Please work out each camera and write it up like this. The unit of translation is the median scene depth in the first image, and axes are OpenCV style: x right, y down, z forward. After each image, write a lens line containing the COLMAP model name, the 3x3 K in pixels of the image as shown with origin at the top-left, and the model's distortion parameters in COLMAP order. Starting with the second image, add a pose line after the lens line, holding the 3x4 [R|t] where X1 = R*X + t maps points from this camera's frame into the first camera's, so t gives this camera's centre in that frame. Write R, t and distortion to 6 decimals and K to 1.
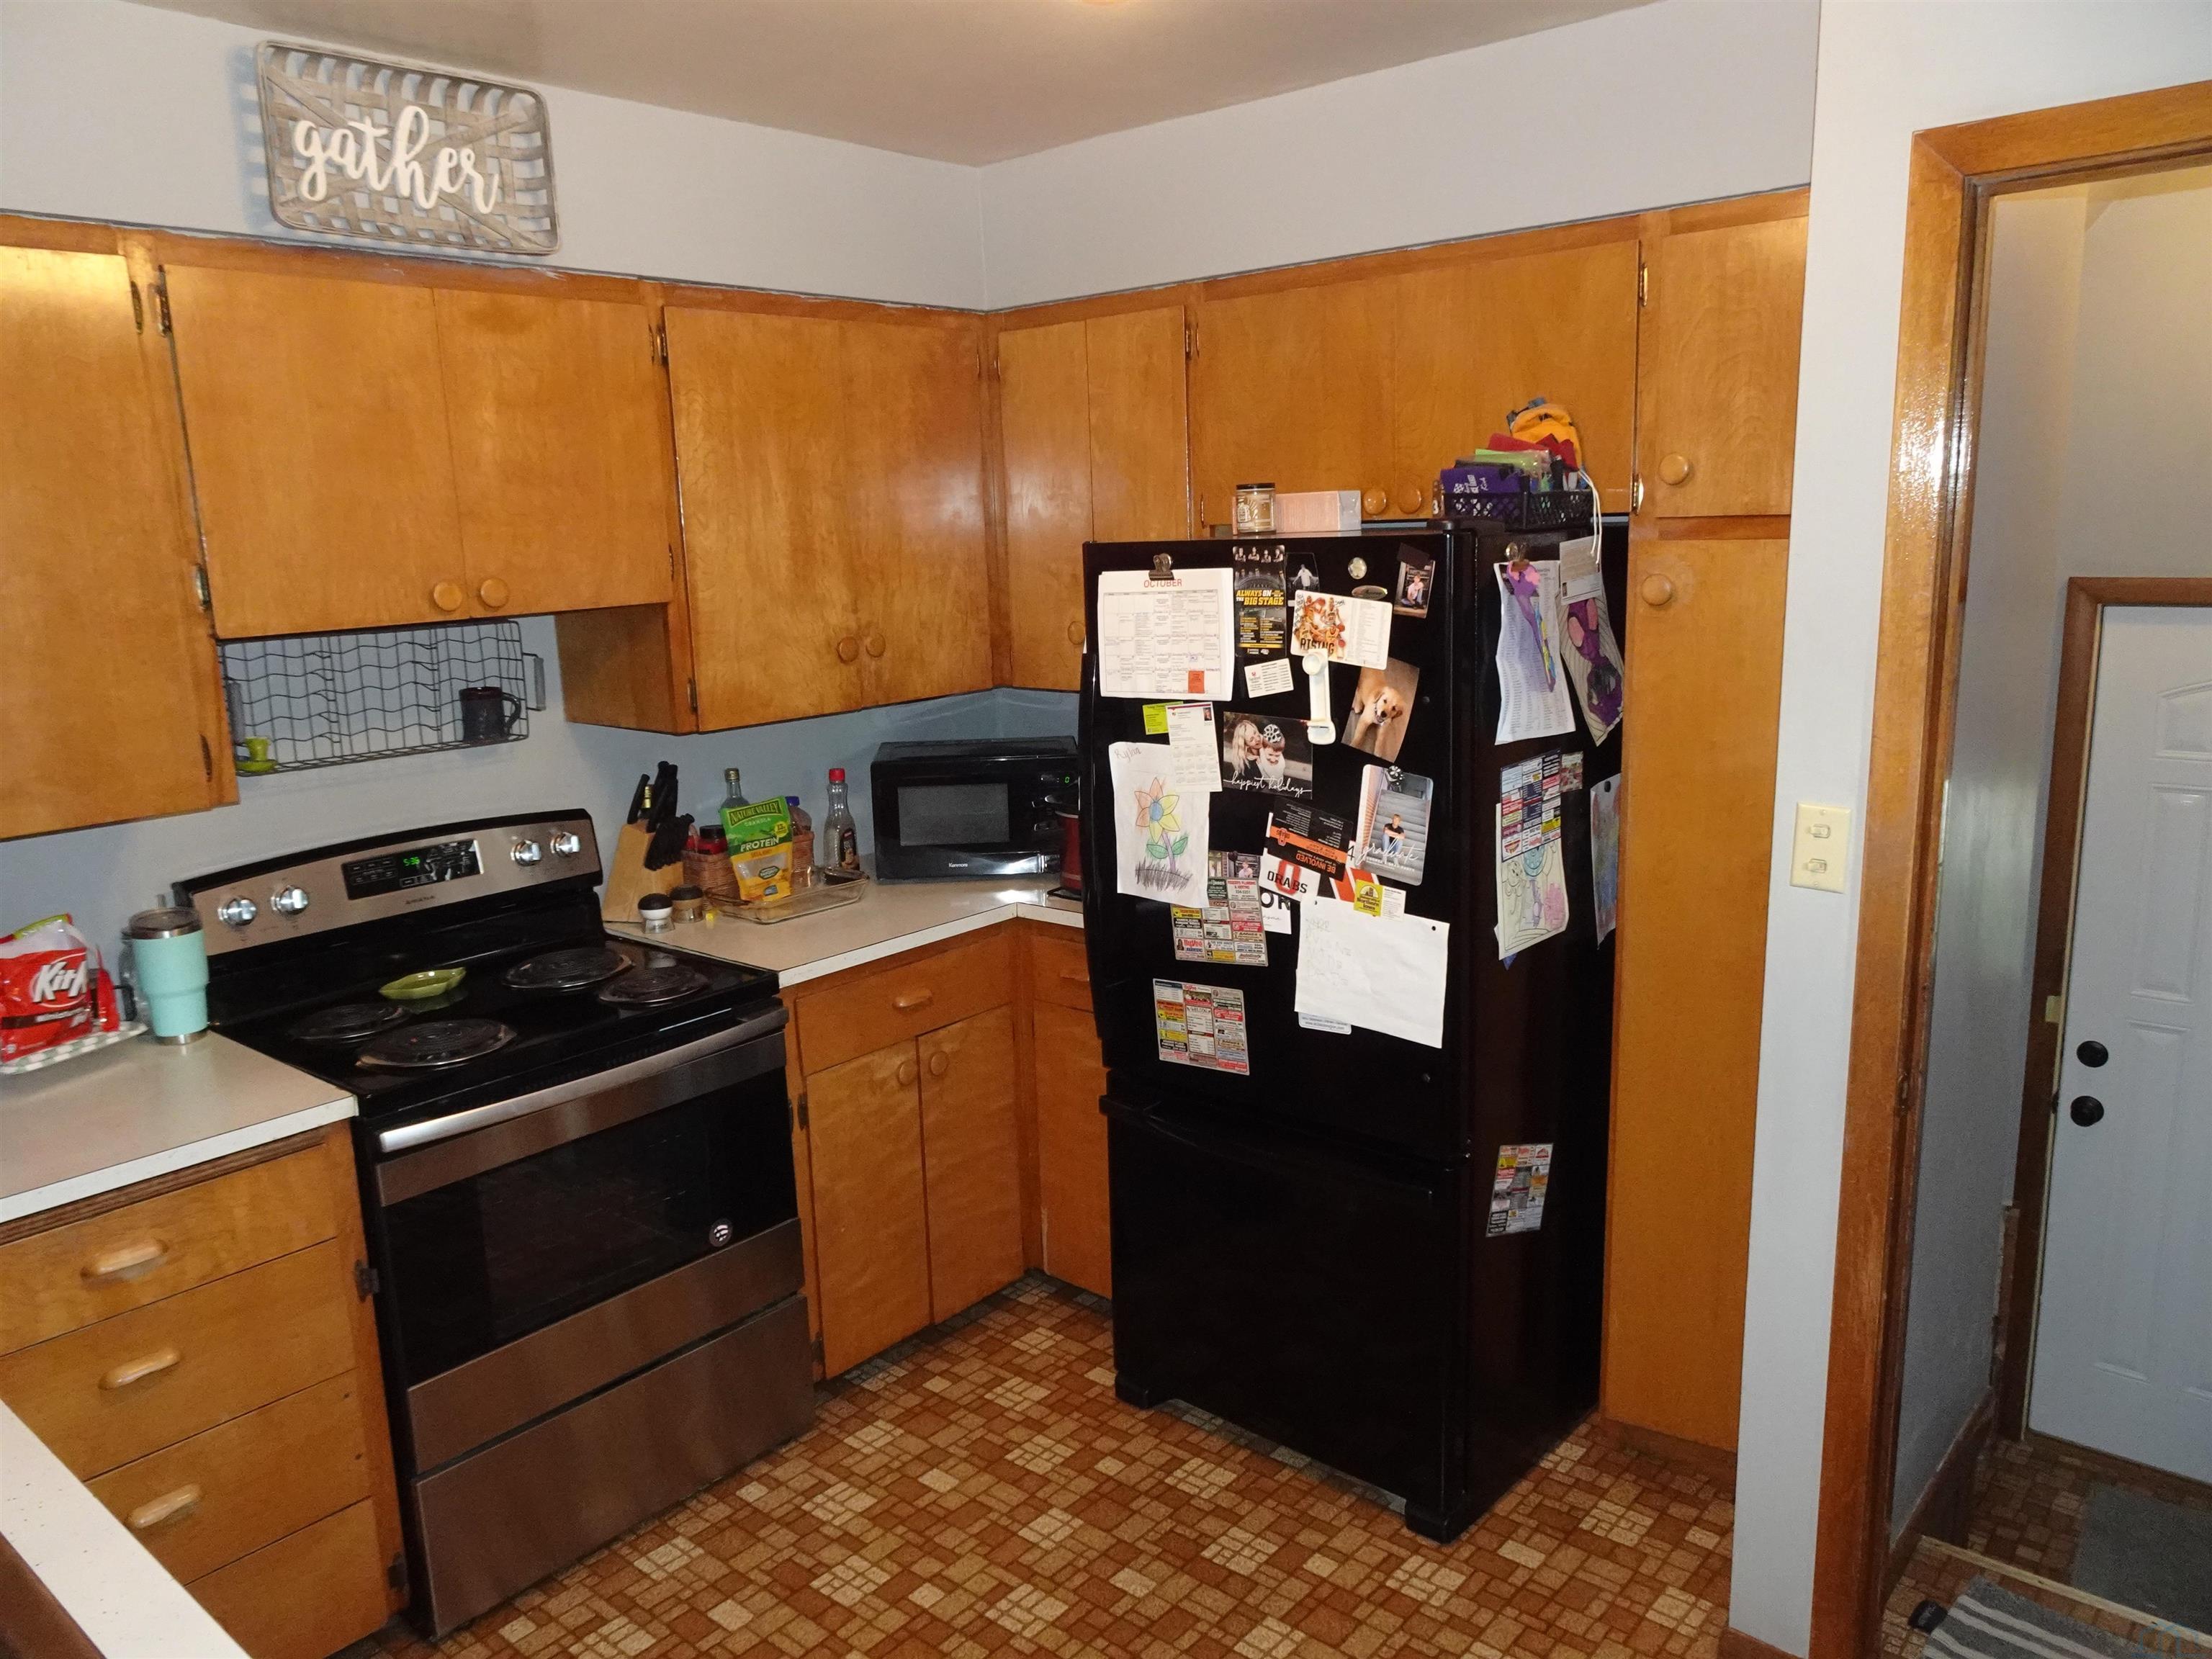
lens RADIAL K [[1585.0, 0, 1134.8], [0, 1585.0, 831.0], [0, 0, 1]] dist [0.004989, -0.002452]
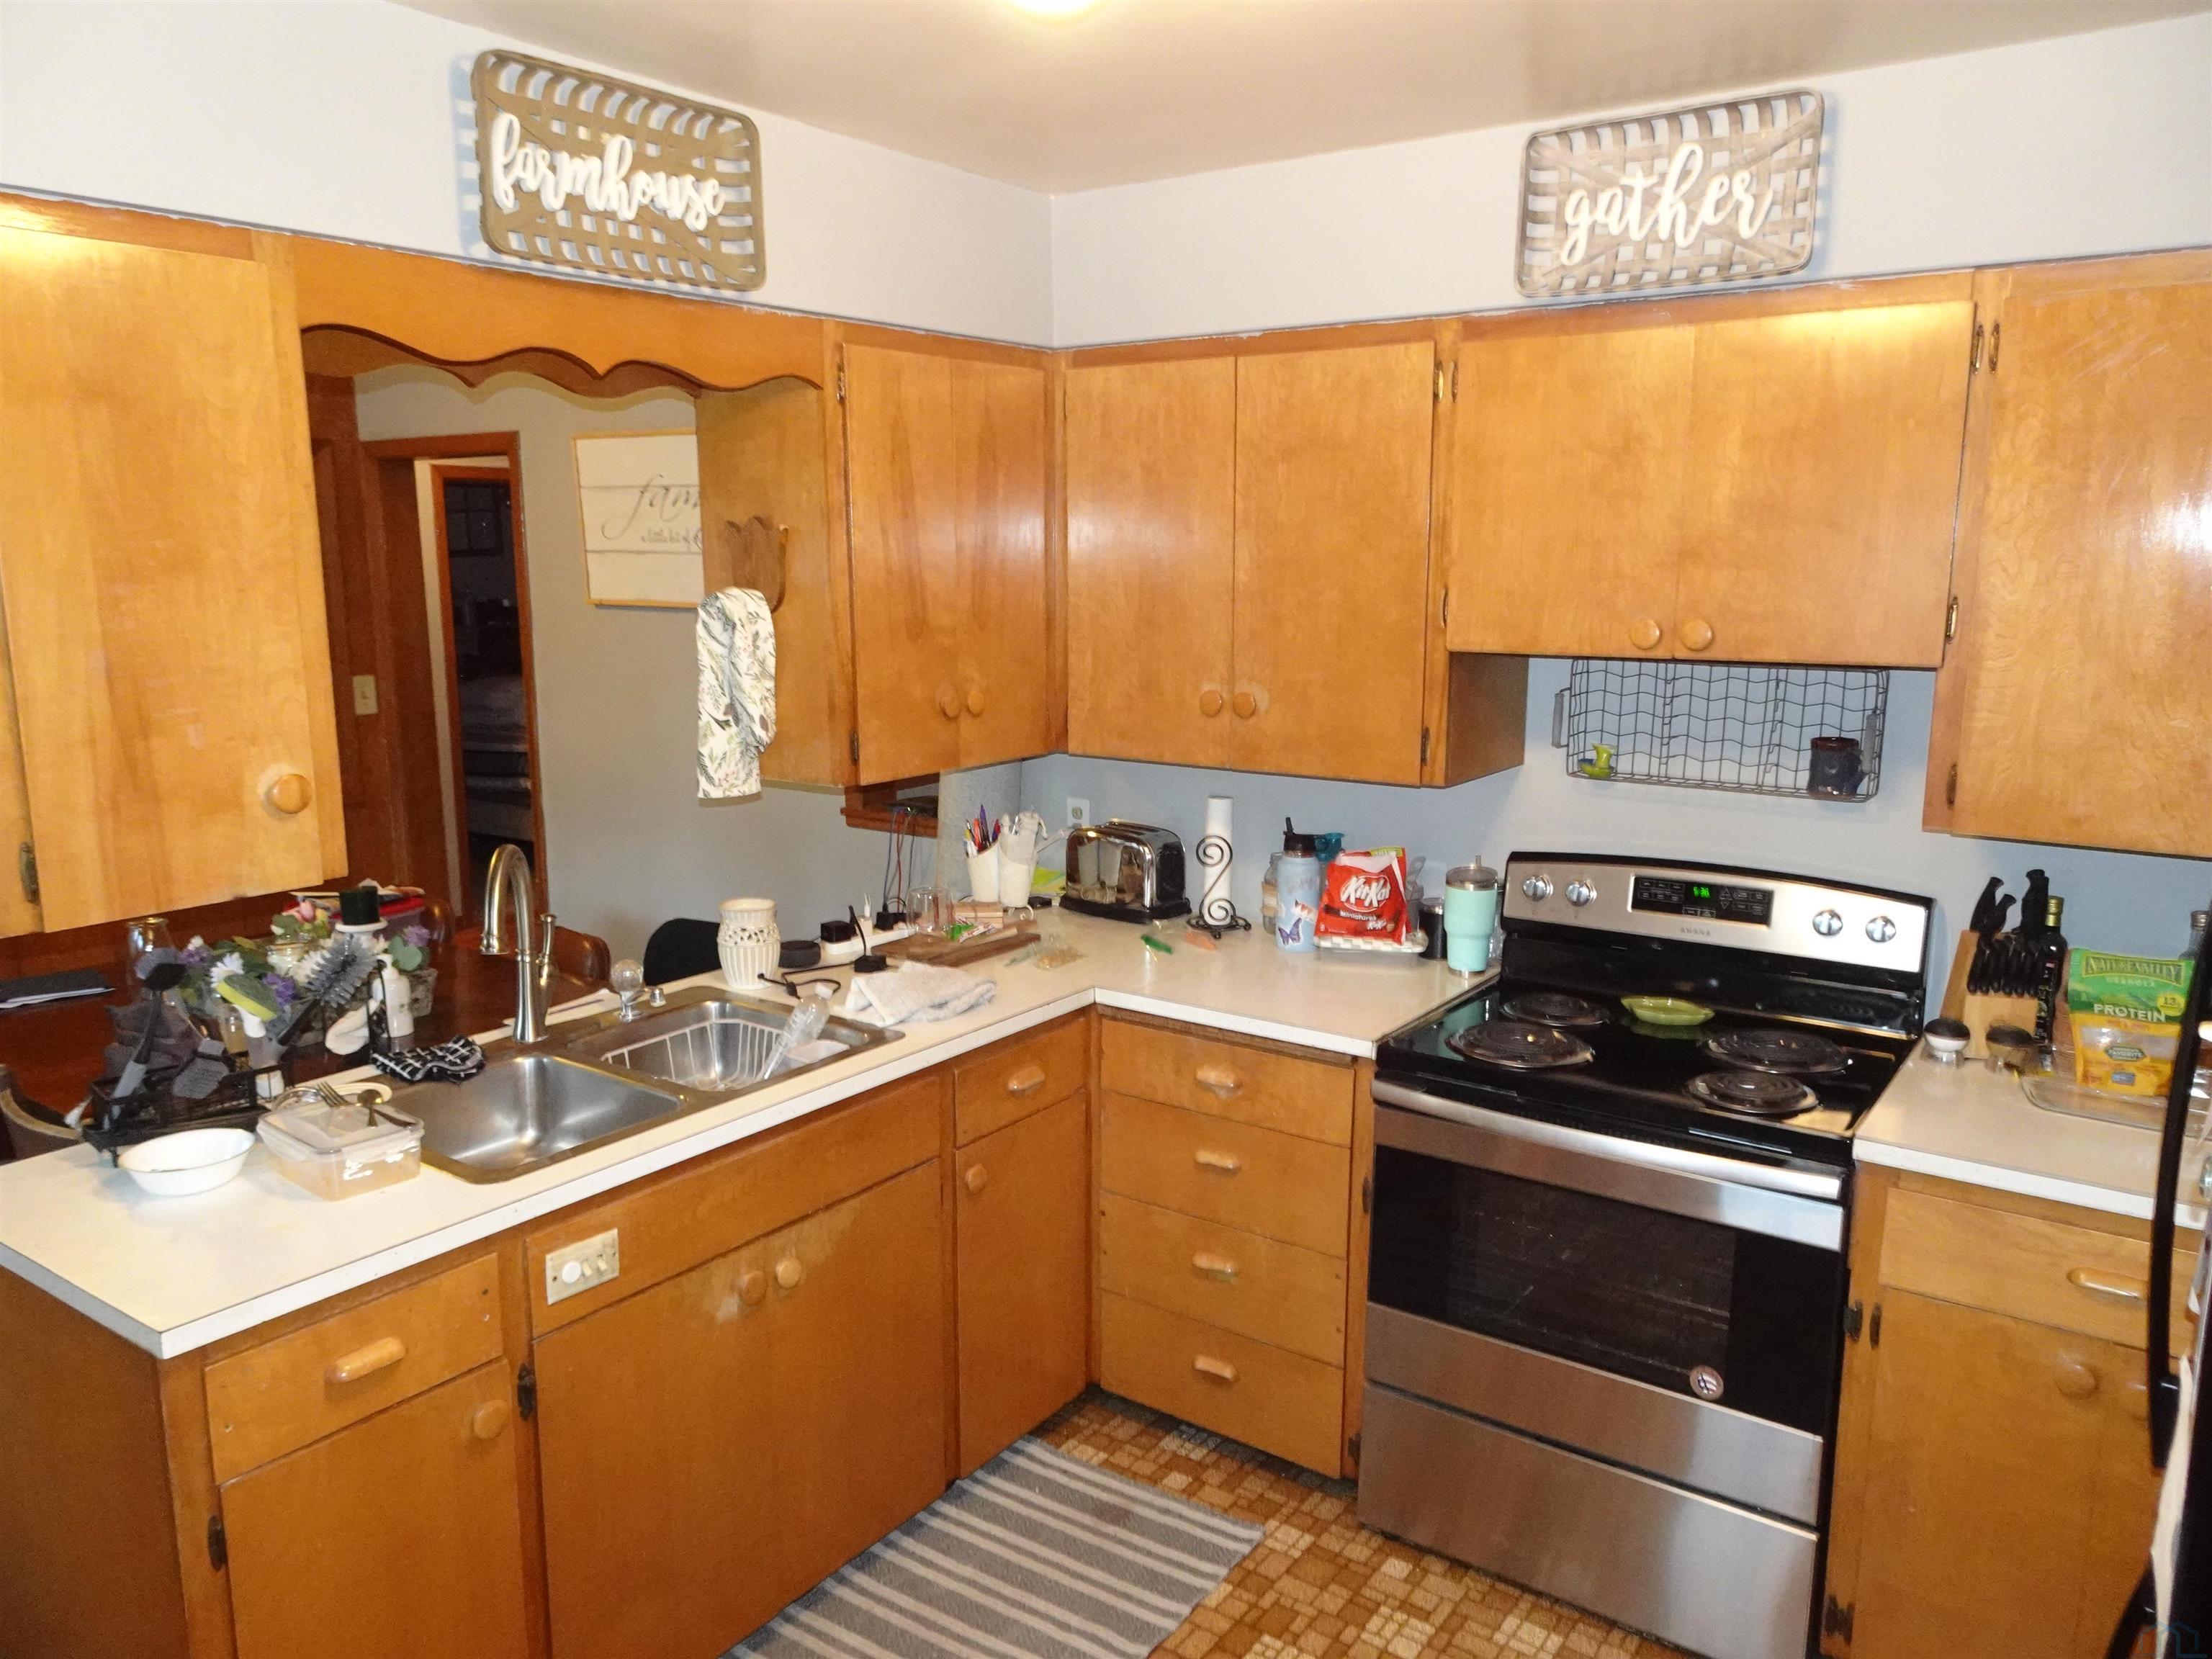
lens RADIAL K [[1585.0, 0, 1134.8], [0, 1585.0, 831.0], [0, 0, 1]] dist [0.004989, -0.002452]
pose [[0.077567, 0.207293, -0.975199, 0.567464], [-0.199787, 0.961537, 0.188498, -0.159002], [0.976764, 0.180211, 0.115998, 0.614463]]
